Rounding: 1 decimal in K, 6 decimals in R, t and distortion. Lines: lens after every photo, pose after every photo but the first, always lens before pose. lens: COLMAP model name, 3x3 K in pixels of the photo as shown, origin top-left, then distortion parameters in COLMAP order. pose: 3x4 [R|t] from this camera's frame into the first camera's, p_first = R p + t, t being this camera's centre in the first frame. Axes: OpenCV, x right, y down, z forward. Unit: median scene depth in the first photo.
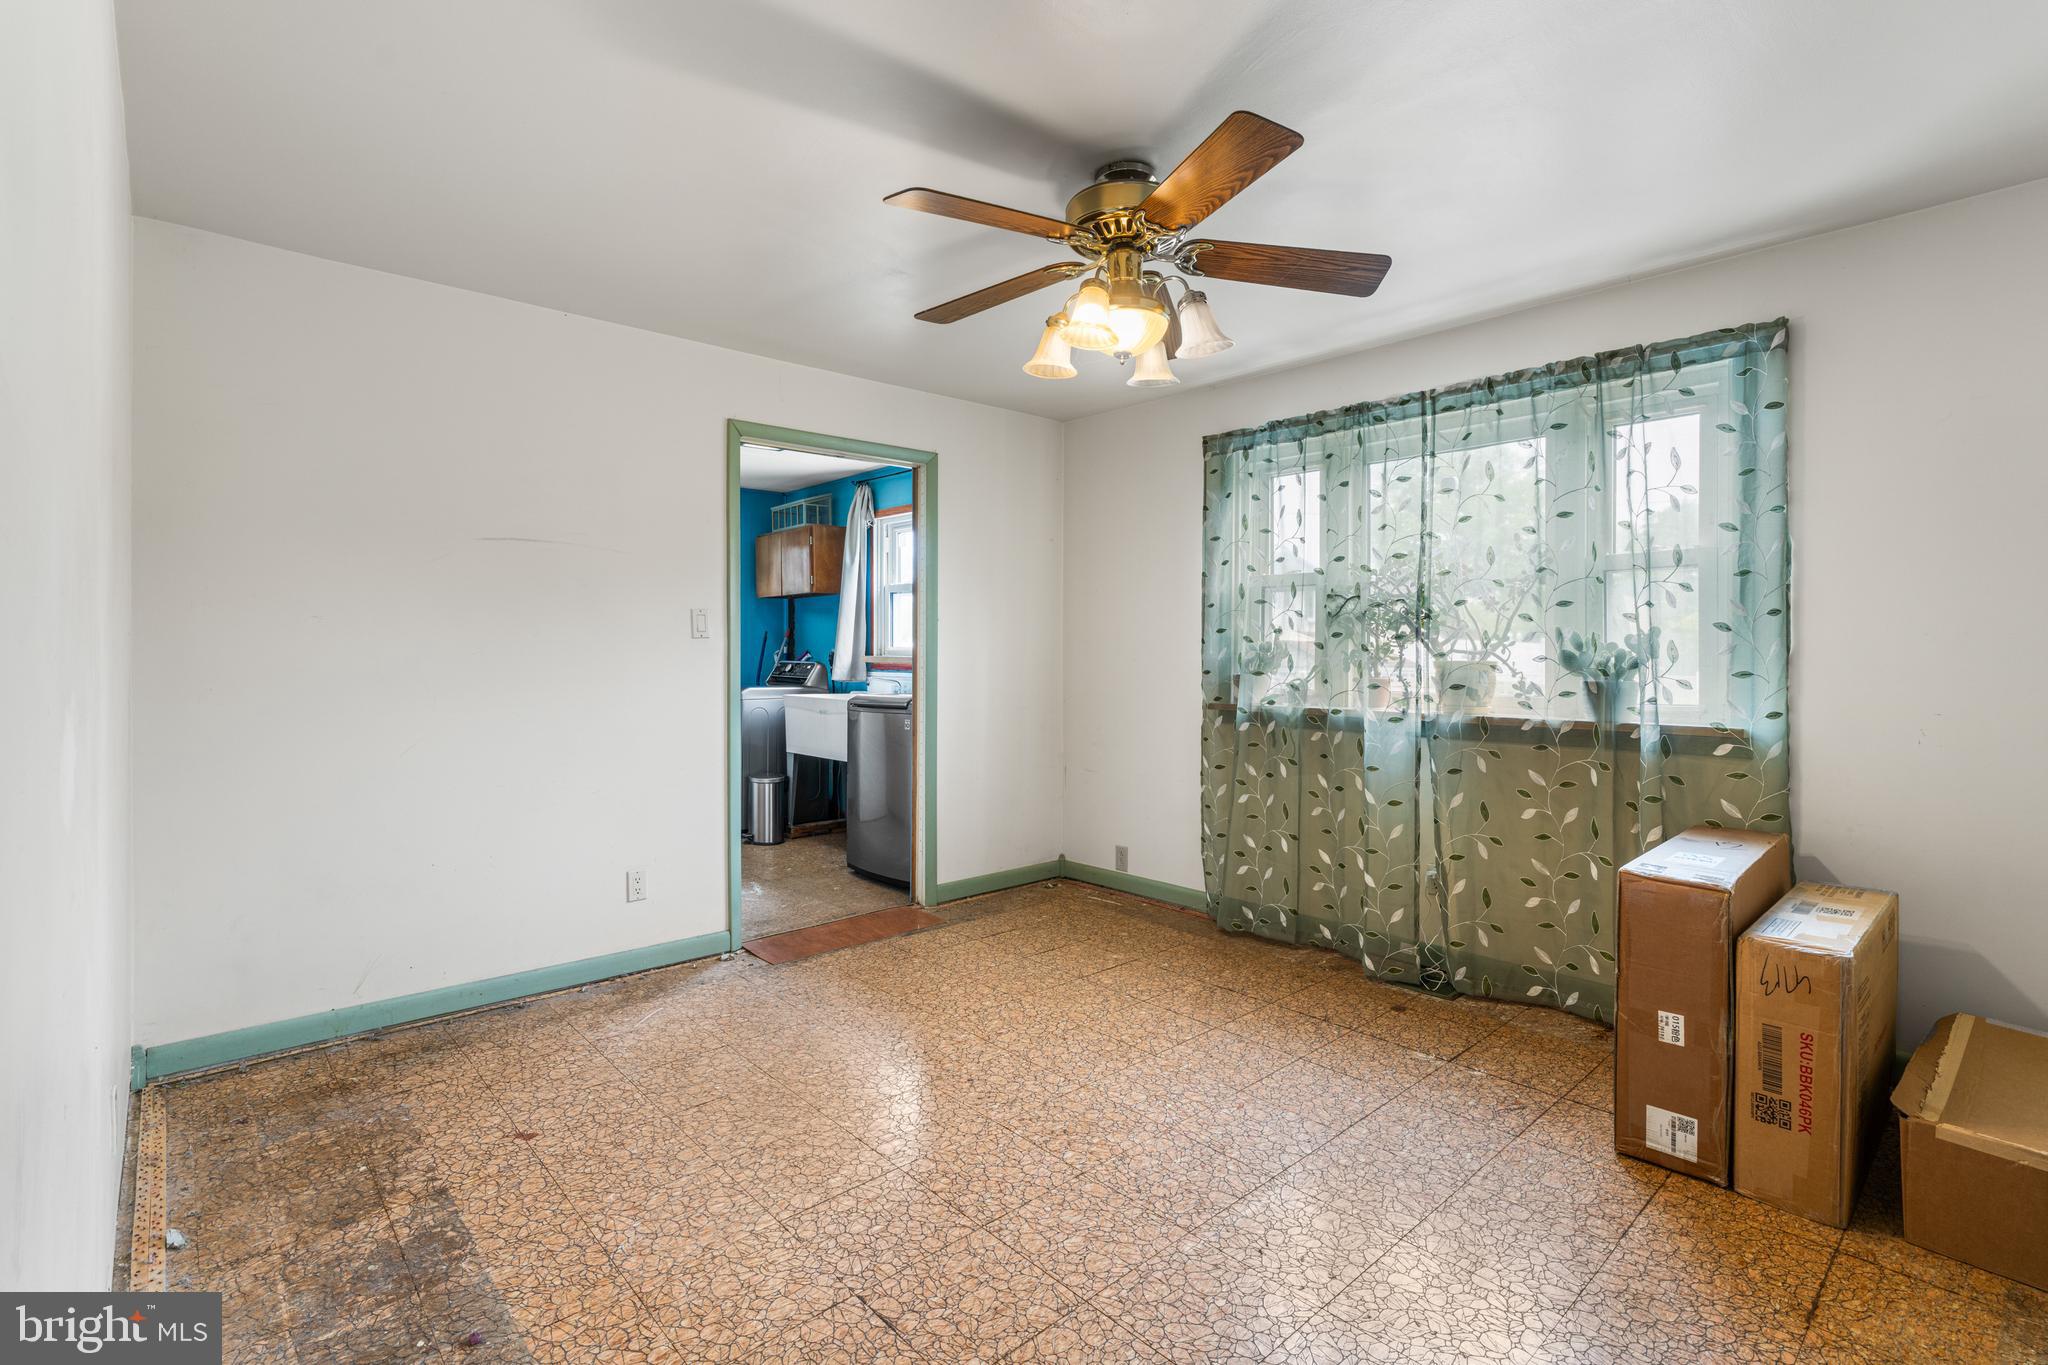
lens RADIAL K [[934.0, 0, 1034.0], [0, 934.0, 649.0], [0, 0, 1]] dist [-0.005156, -0.000681]
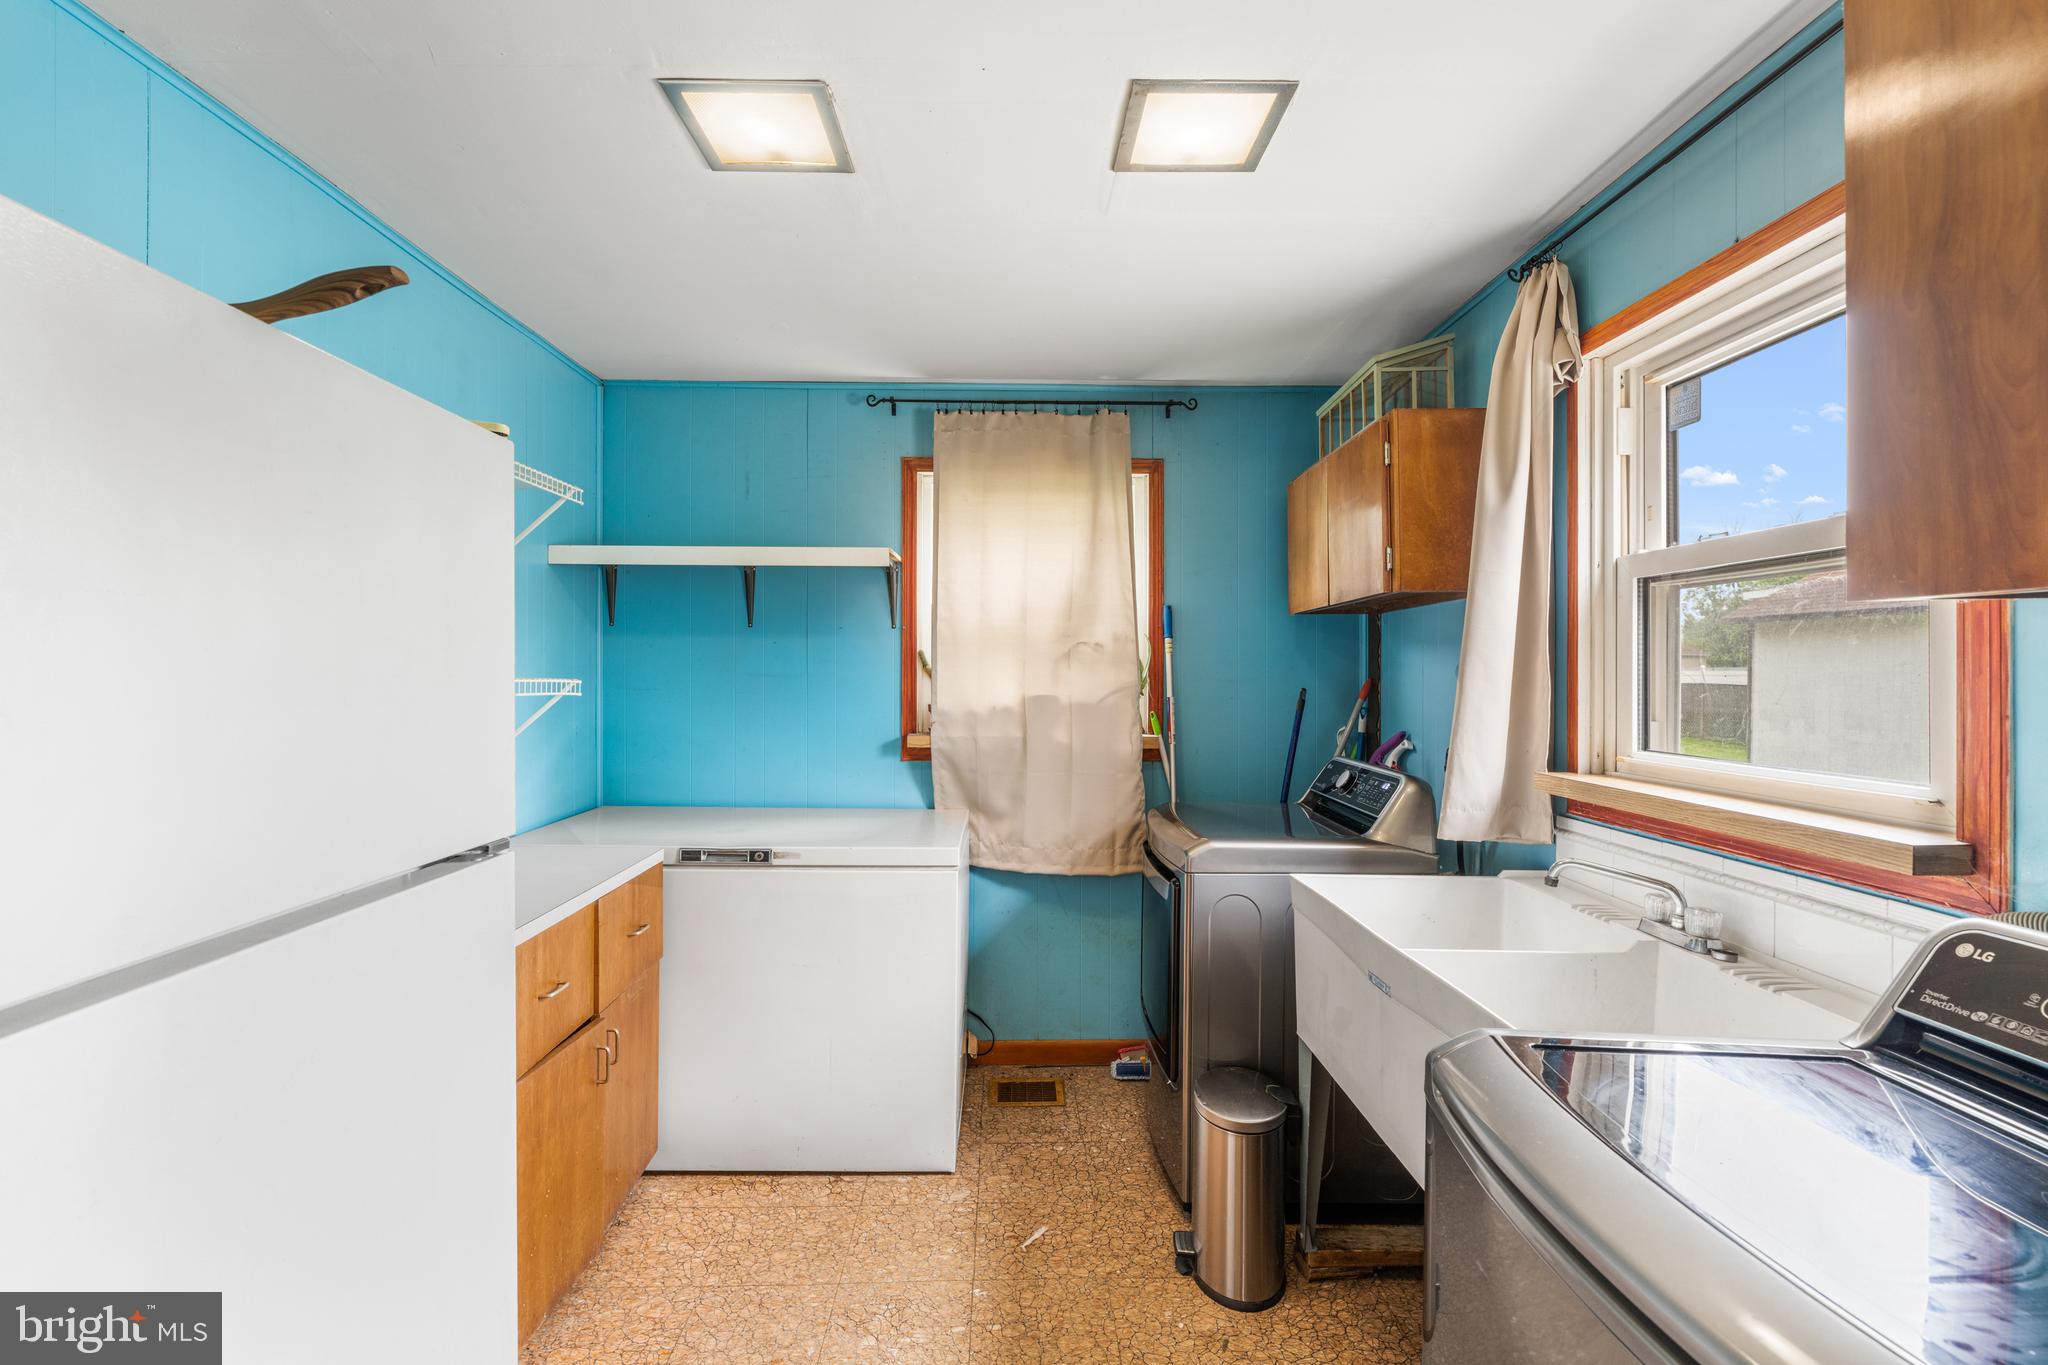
lens RADIAL K [[934.0, 0, 1029.3], [0, 934.0, 667.3], [0, 0, 1]] dist [-0.005156, -0.000681]
pose [[0.759482, 0.003447, -0.650519, -0.104136], [-0.003986, 0.999992, 0.000646, -0.030188], [0.650516, 0.002102, 0.759490, 0.622409]]
